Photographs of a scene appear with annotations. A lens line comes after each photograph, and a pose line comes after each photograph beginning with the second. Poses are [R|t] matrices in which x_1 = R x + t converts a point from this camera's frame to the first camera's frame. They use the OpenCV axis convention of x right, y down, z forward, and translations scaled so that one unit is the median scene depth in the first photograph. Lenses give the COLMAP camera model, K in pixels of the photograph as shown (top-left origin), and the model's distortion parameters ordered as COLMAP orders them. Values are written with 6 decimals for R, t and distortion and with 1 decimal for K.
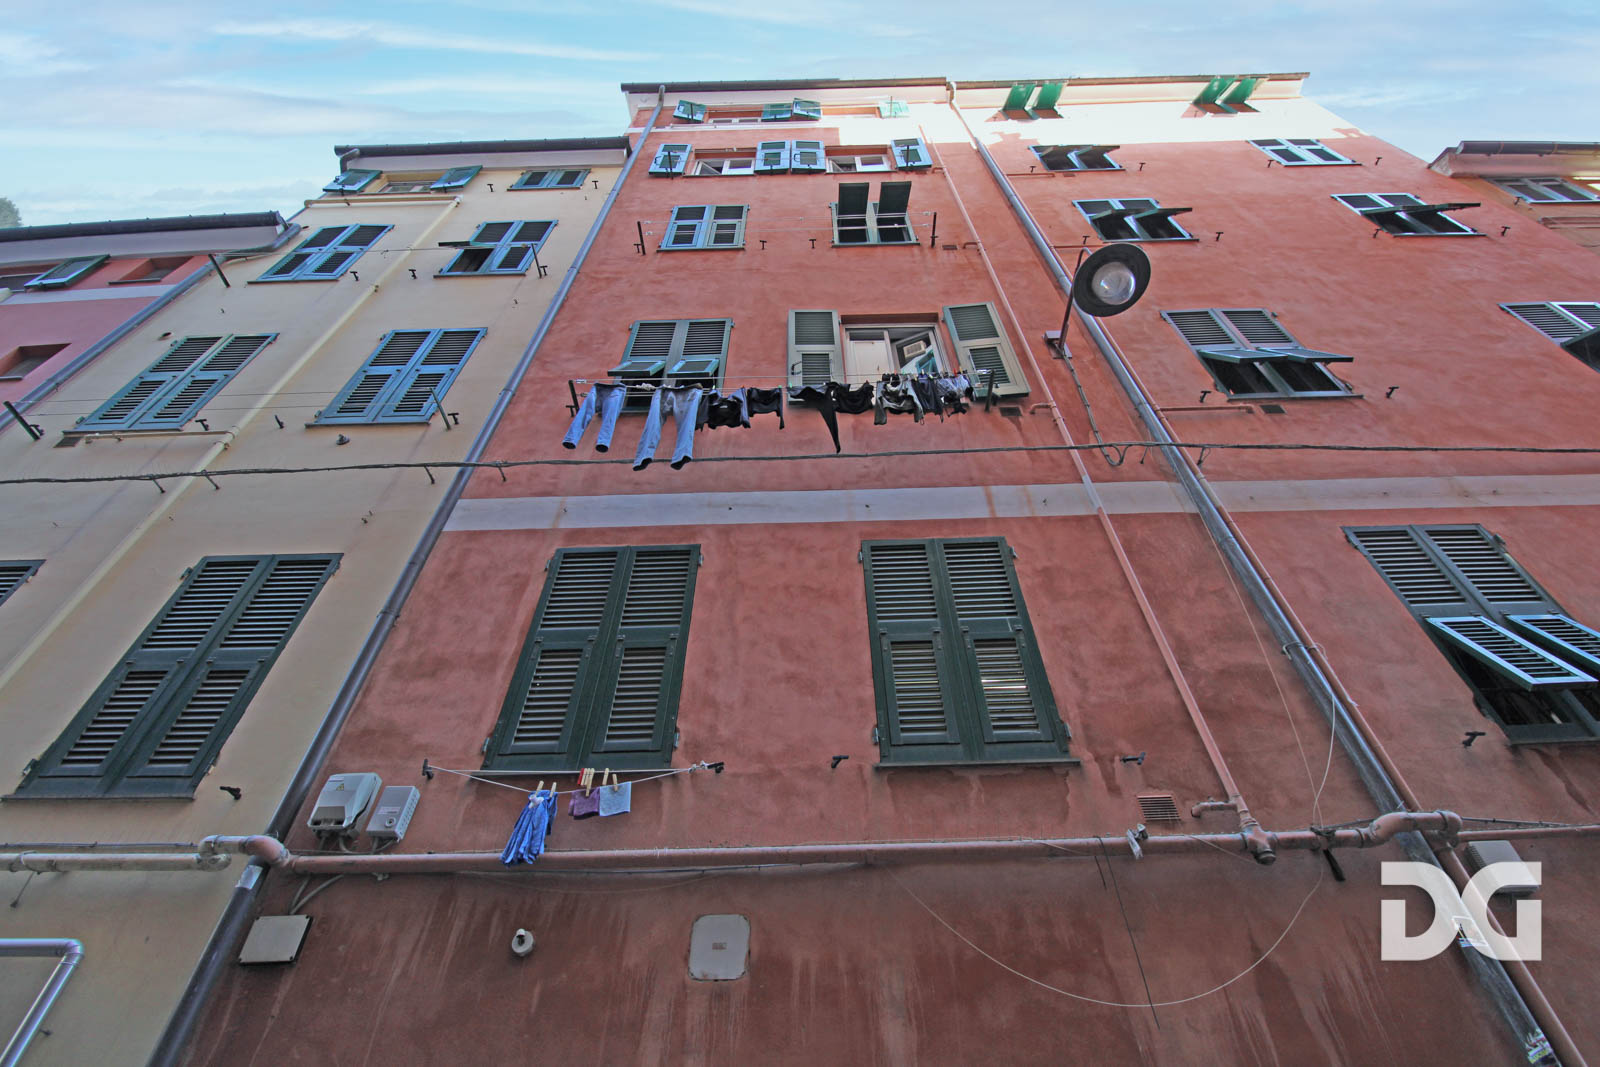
lens RADIAL K [[706.5, 0, 800.6], [0, 706.5, 514.5], [0, 0, 1]] dist [-0.017803, -0.000345]
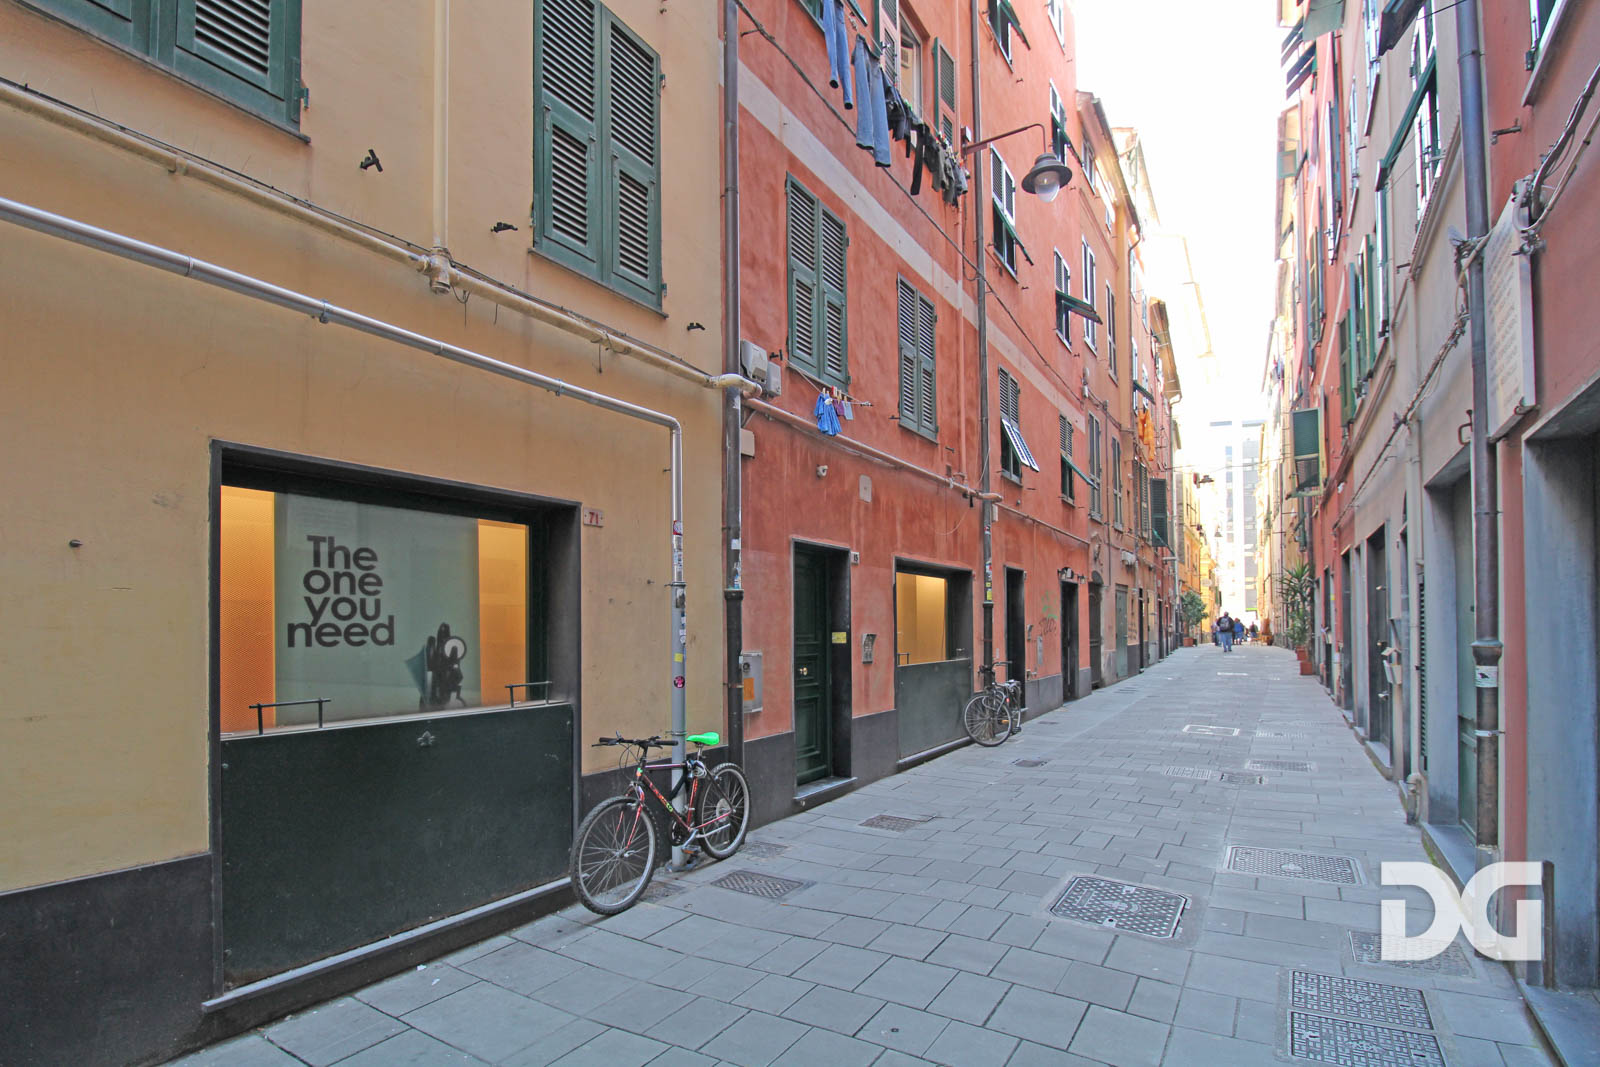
lens RADIAL K [[706.5, 0, 800.6], [0, 706.5, 514.5], [0, 0, 1]] dist [-0.017803, -0.000345]
pose [[0.534185, 0.135332, 0.834465, -1.946386], [-0.662302, 0.680439, 0.313623, 0.092568], [-0.525359, -0.720200, 0.453111, 0.018844]]
